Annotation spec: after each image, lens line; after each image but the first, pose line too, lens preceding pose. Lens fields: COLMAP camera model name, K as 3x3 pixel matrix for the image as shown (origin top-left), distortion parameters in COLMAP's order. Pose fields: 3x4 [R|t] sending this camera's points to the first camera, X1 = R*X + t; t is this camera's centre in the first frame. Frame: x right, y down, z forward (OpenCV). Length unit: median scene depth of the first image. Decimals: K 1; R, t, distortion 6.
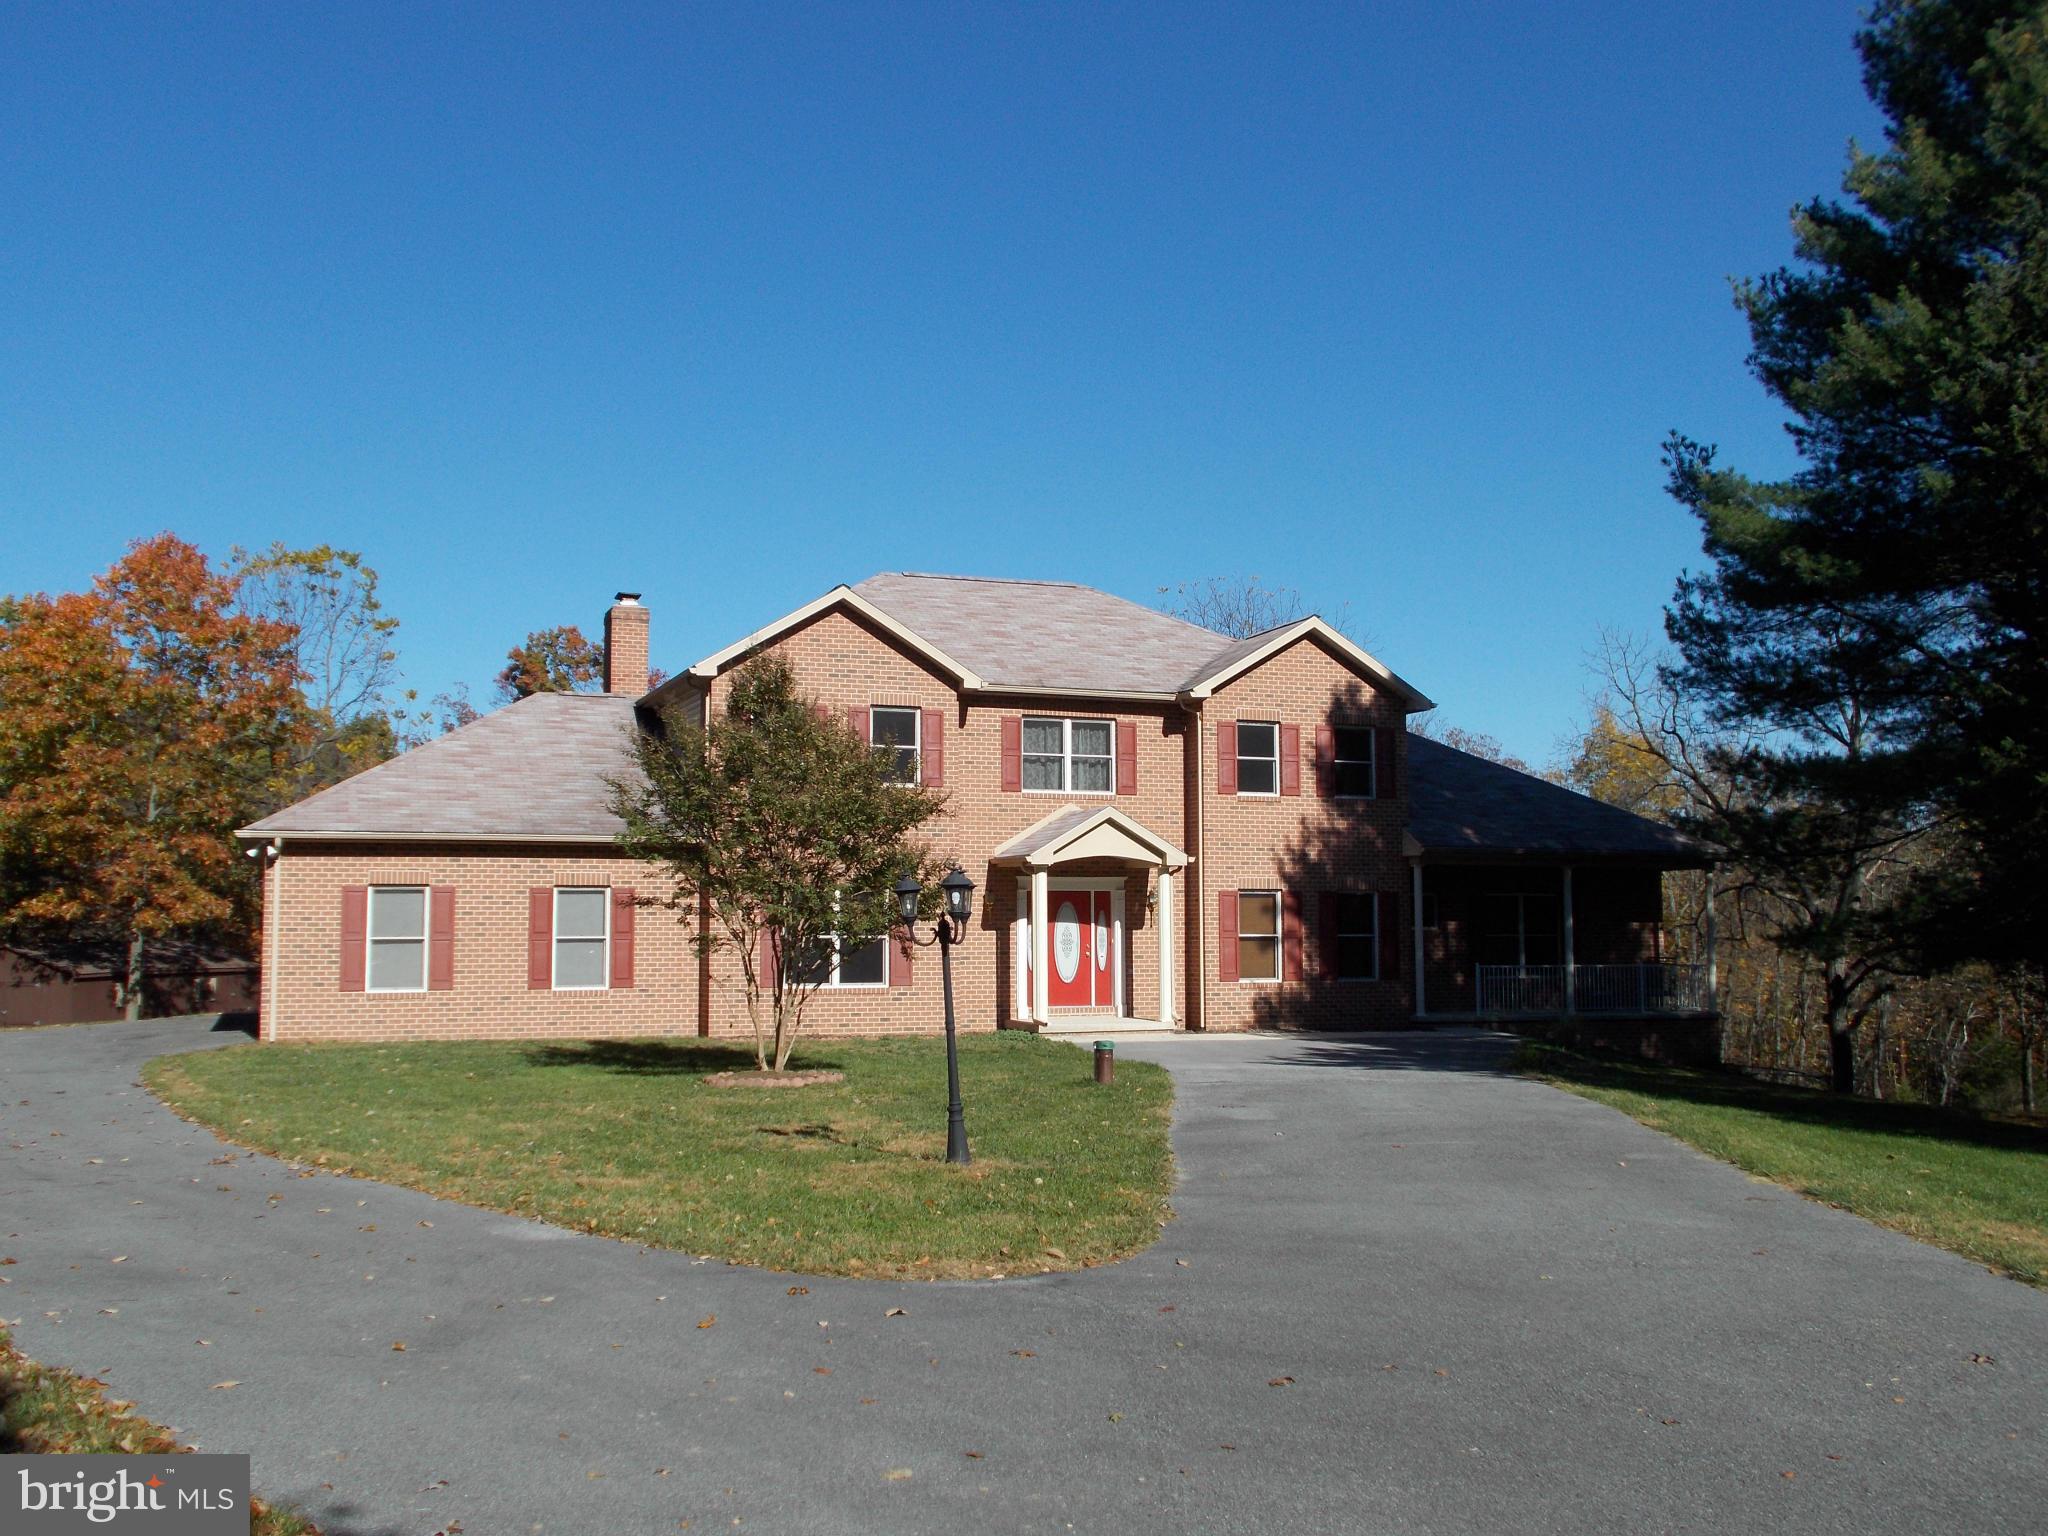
lens RADIAL K [[1909.8, 0, 1024.0], [0, 1909.8, 768.0], [0, 0, 1]] dist [0.034804, -0.065522]
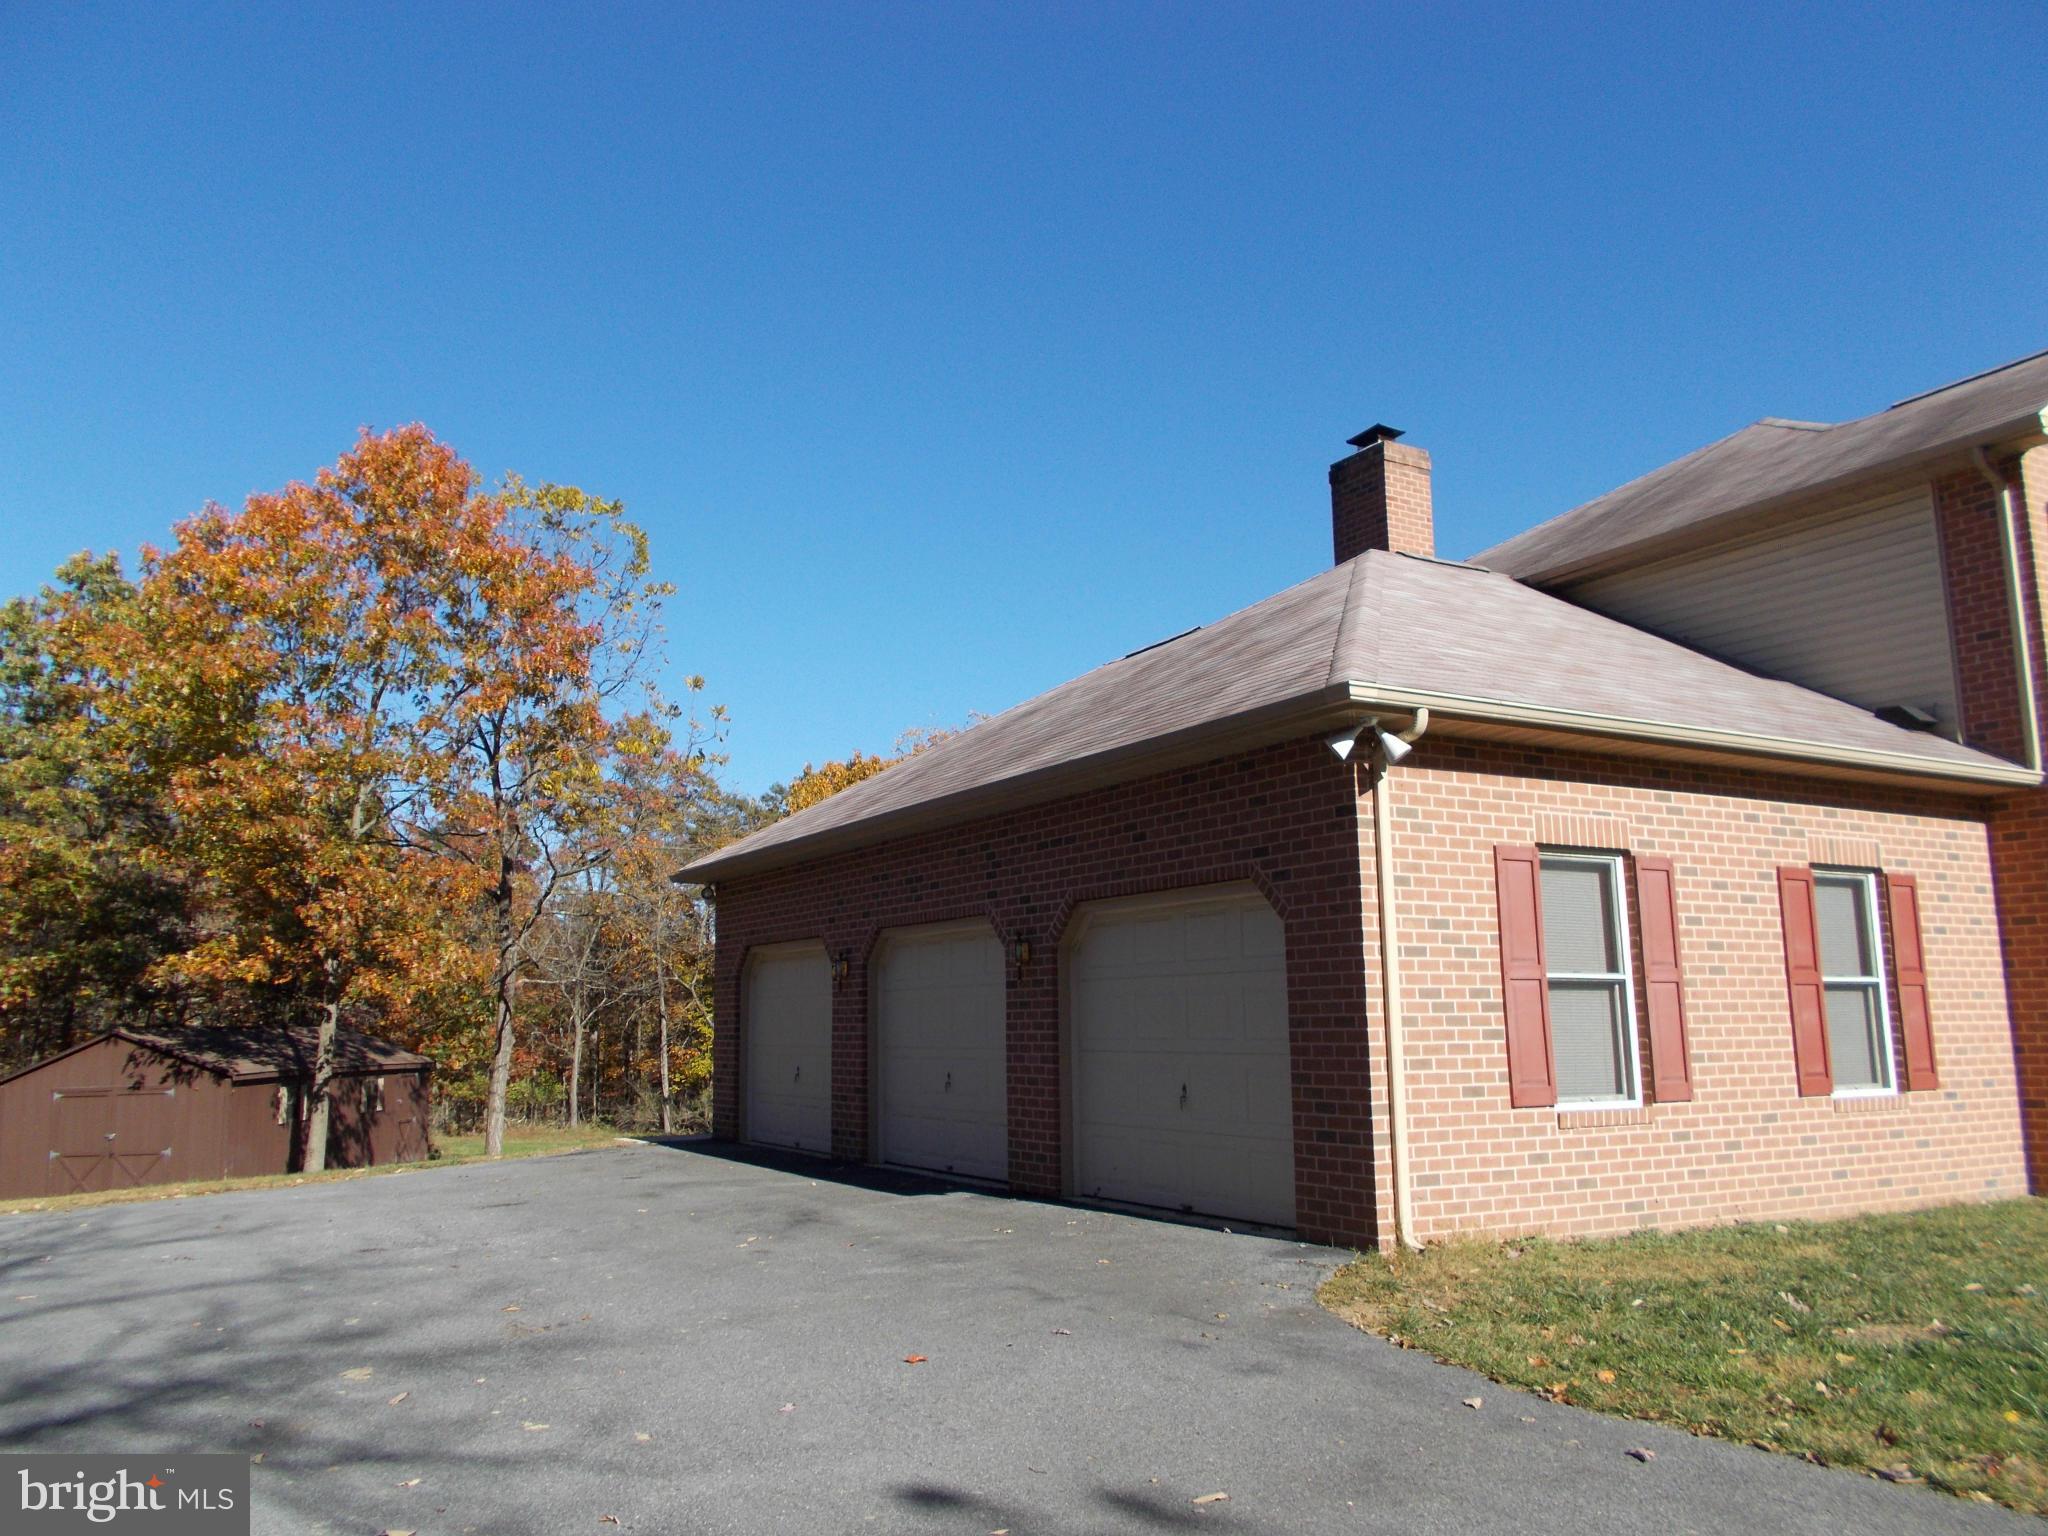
lens RADIAL K [[1552.4, 0, 1014.7], [0, 1552.4, 767.7], [0, 0, 1]] dist [-0.001719, 0.000089]
pose [[0.987821, 0.019379, 0.154383, -0.502397], [-0.006779, 0.996632, -0.081726, 0.072155], [-0.155447, 0.079684, 0.984625, 0.686296]]
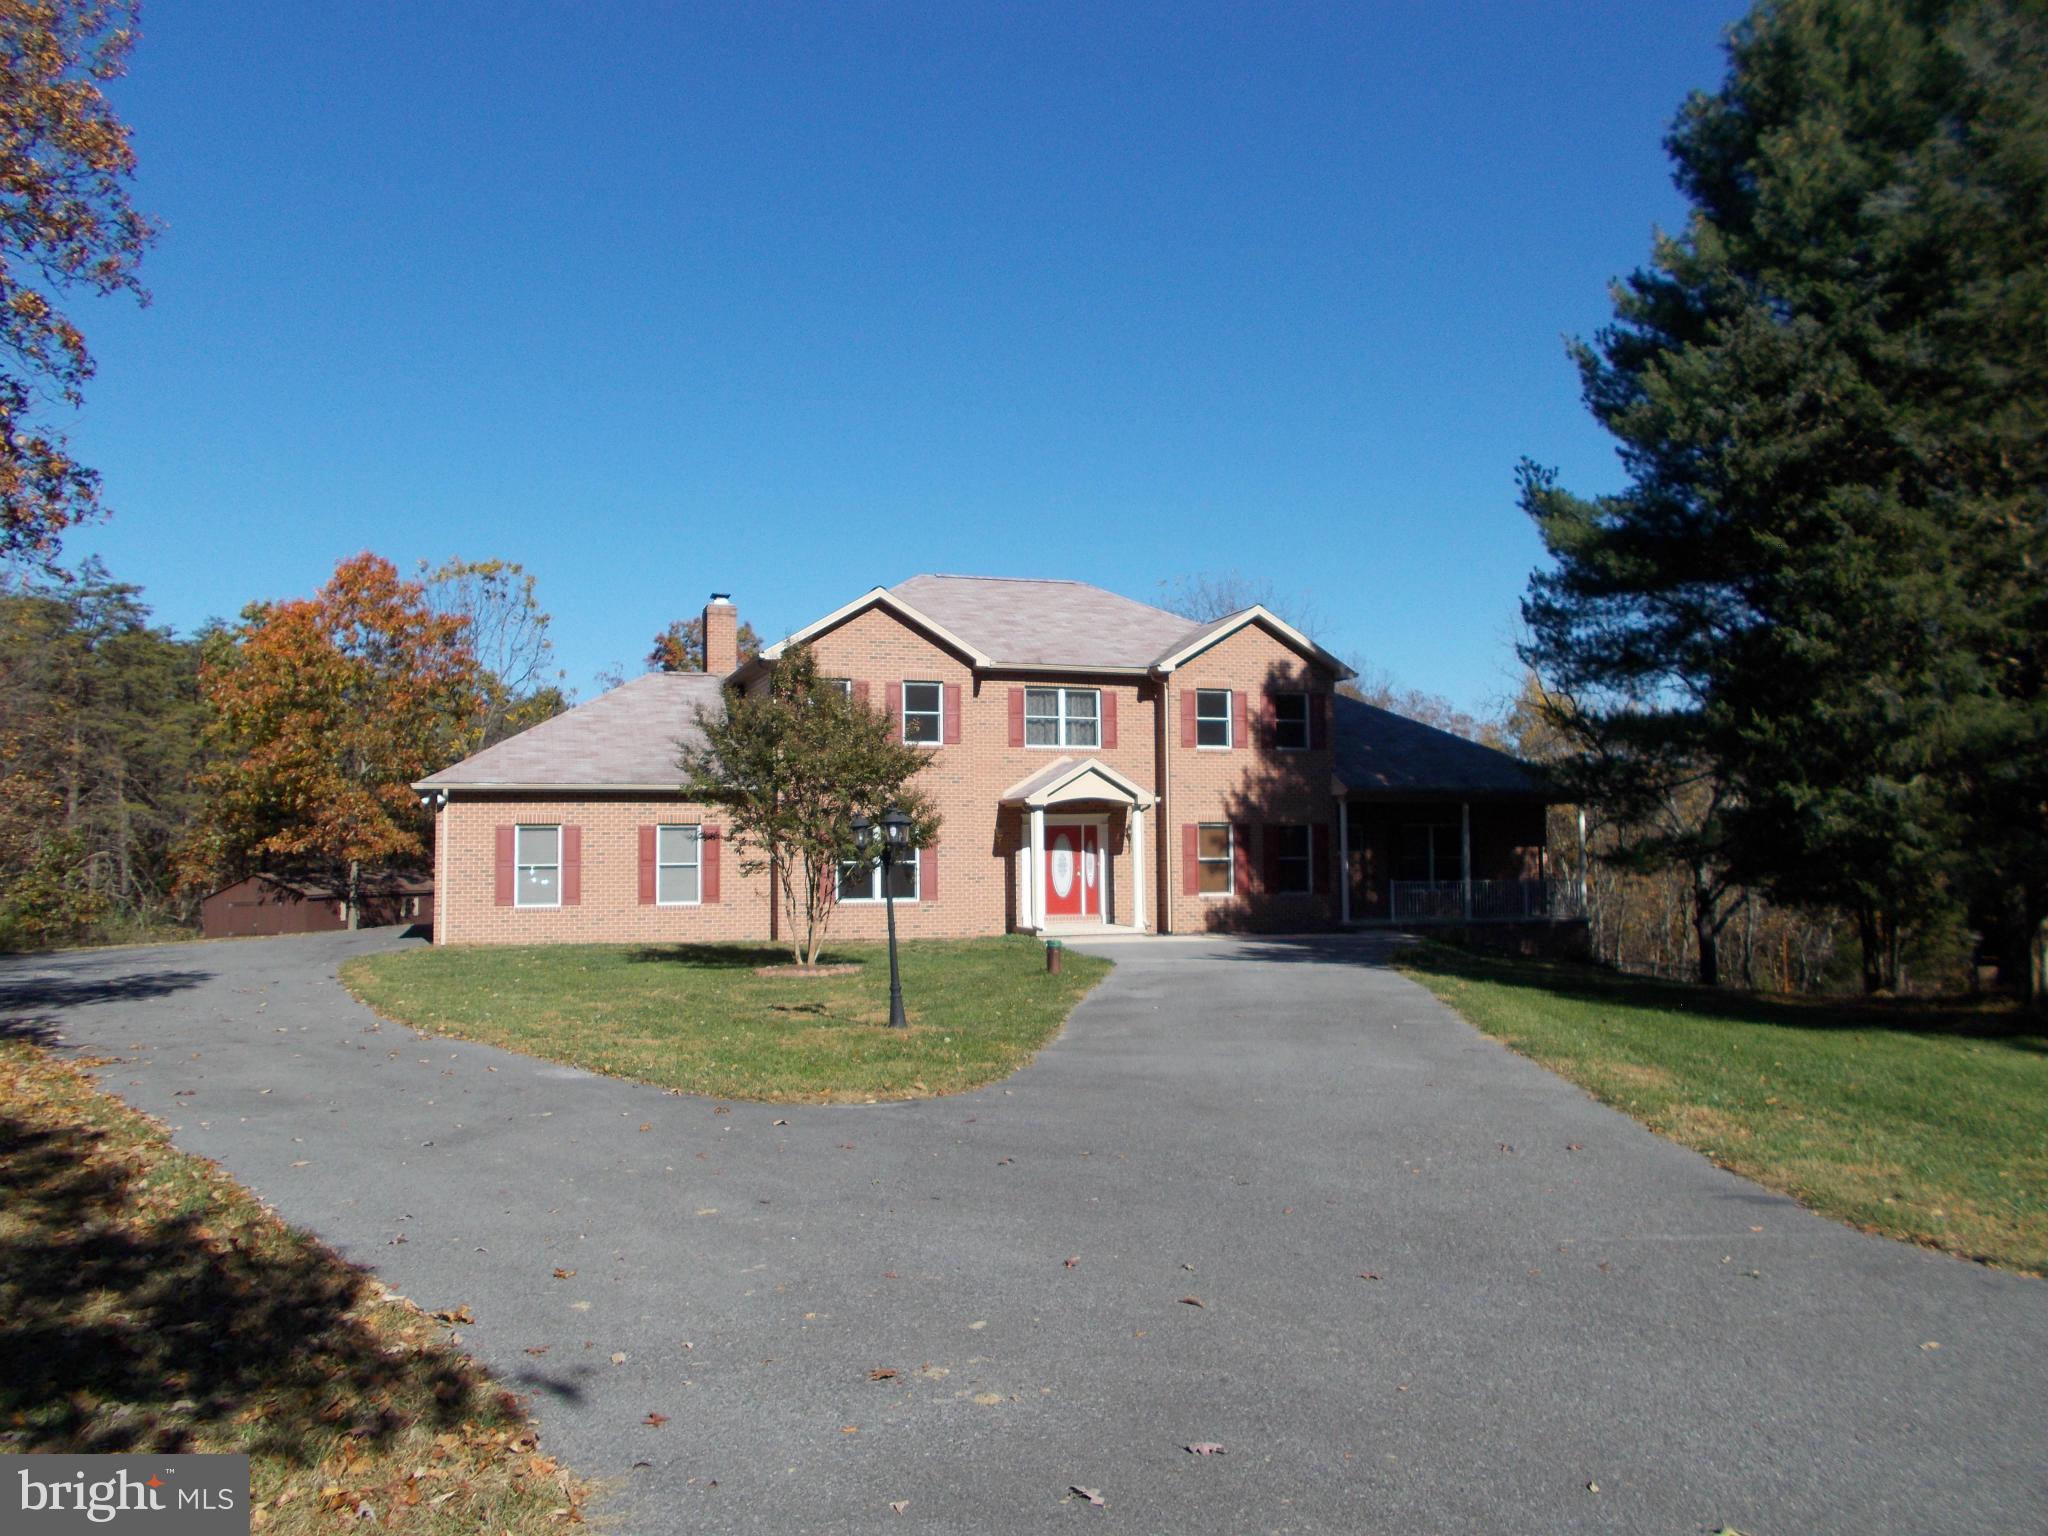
lens RADIAL K [[1552.4, 0, 1014.7], [0, 1552.4, 767.7], [0, 0, 1]] dist [-0.001719, 0.000089]
pose [[0.999119, -0.009149, -0.040967, 0.039368], [0.010256, 0.999586, 0.026880, -0.002121], [0.040704, -0.027276, 0.998799, -0.034347]]
